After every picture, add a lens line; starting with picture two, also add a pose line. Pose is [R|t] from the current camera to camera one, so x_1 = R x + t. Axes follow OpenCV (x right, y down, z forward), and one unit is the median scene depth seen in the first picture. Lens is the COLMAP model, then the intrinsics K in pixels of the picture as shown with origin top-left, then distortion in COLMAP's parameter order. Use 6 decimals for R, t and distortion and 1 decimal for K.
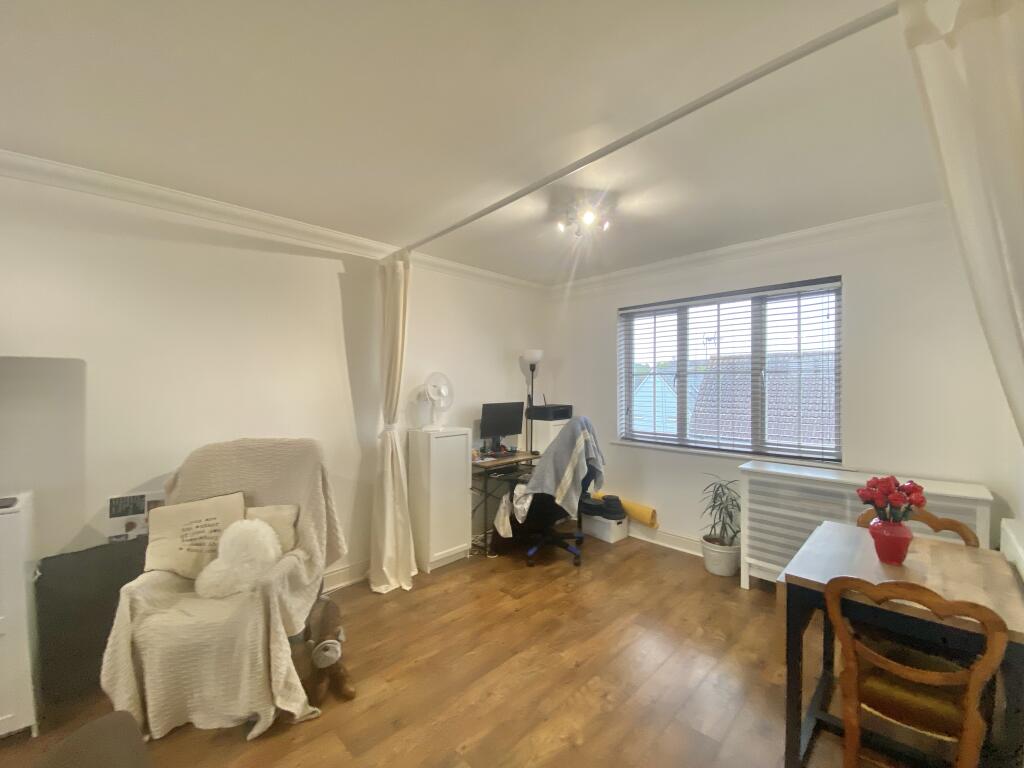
lens RADIAL K [[418.9, 0, 509.6], [0, 418.9, 384.4], [0, 0, 1]] dist [0.058935, -0.038574]
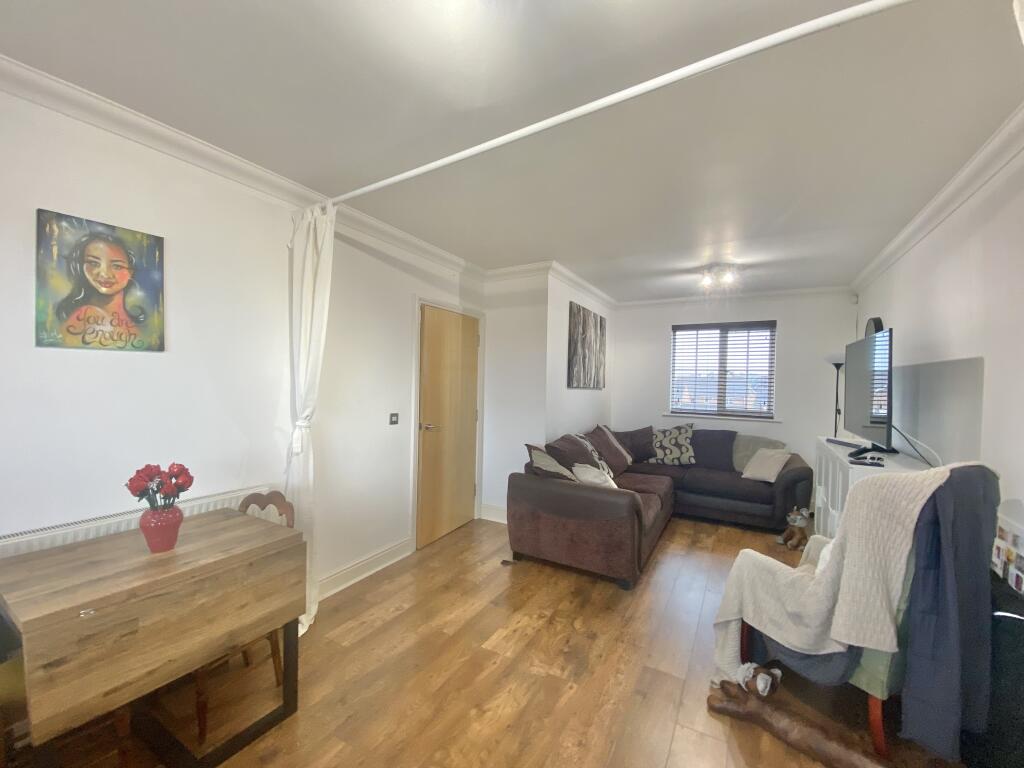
lens RADIAL K [[418.9, 0, 509.6], [0, 418.9, 384.4], [0, 0, 1]] dist [0.058935, -0.038574]
pose [[-0.961111, -0.012497, -0.275880, 0.220833], [-0.016000, 0.999817, 0.010450, 0.007031], [0.275699, 0.014458, -0.961135, 1.183022]]
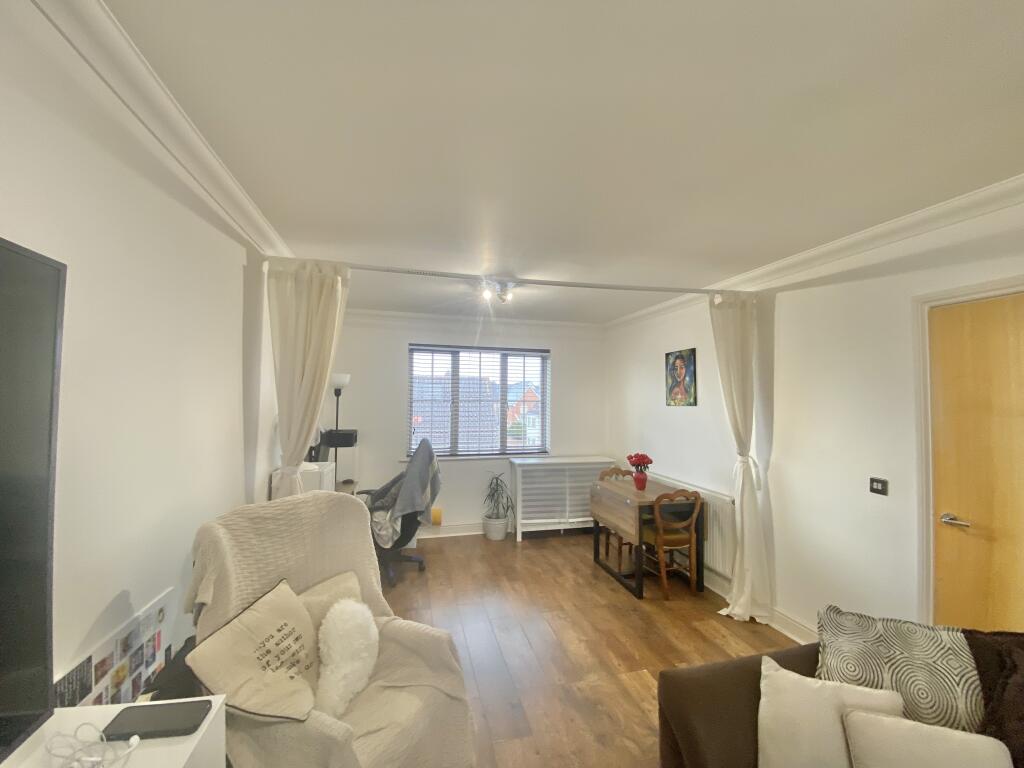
lens RADIAL K [[418.9, 0, 509.6], [0, 418.9, 384.4], [0, 0, 1]] dist [0.058935, -0.038574]
pose [[0.498152, 0.038629, 0.866229, -0.826060], [-0.012095, 0.999220, -0.037604, -0.037824], [-0.867005, 0.008255, 0.498230, 0.250959]]
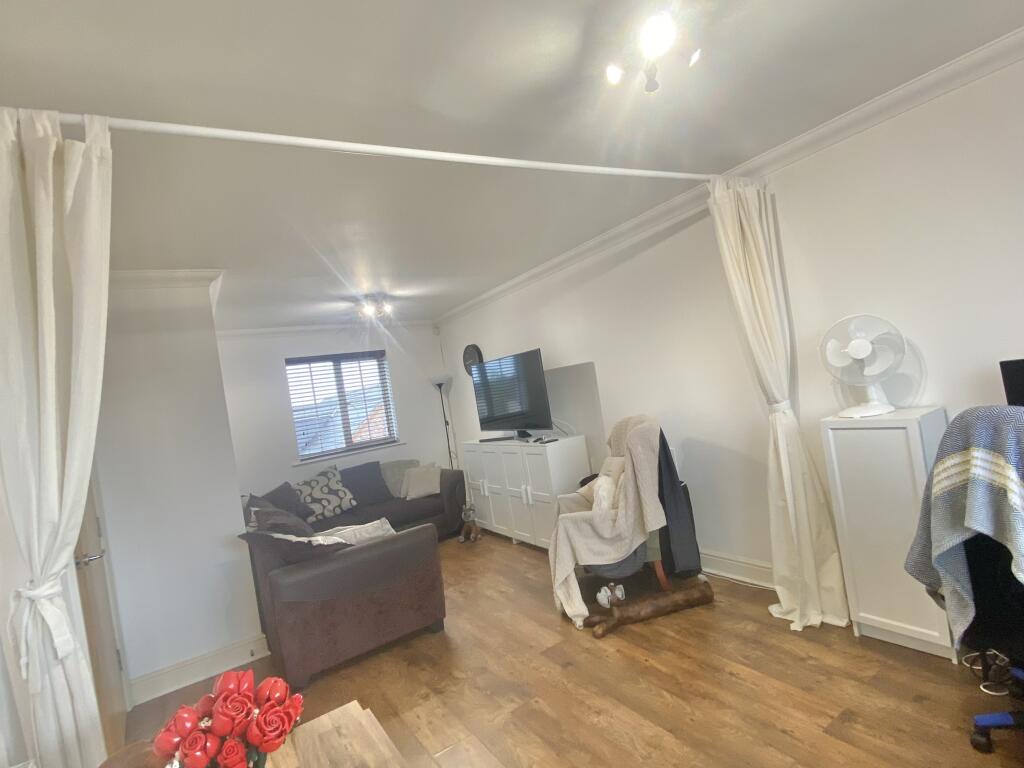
lens RADIAL K [[509.3, 0, 512.0], [0, 509.3, 384.0], [0, 0, 1]] dist [0.022451, -0.000478]
pose [[-0.190696, 0.027097, -0.981275, 0.728141], [0.157526, 0.987509, -0.003343, -0.012211], [0.968928, -0.155213, -0.192583, 0.770573]]
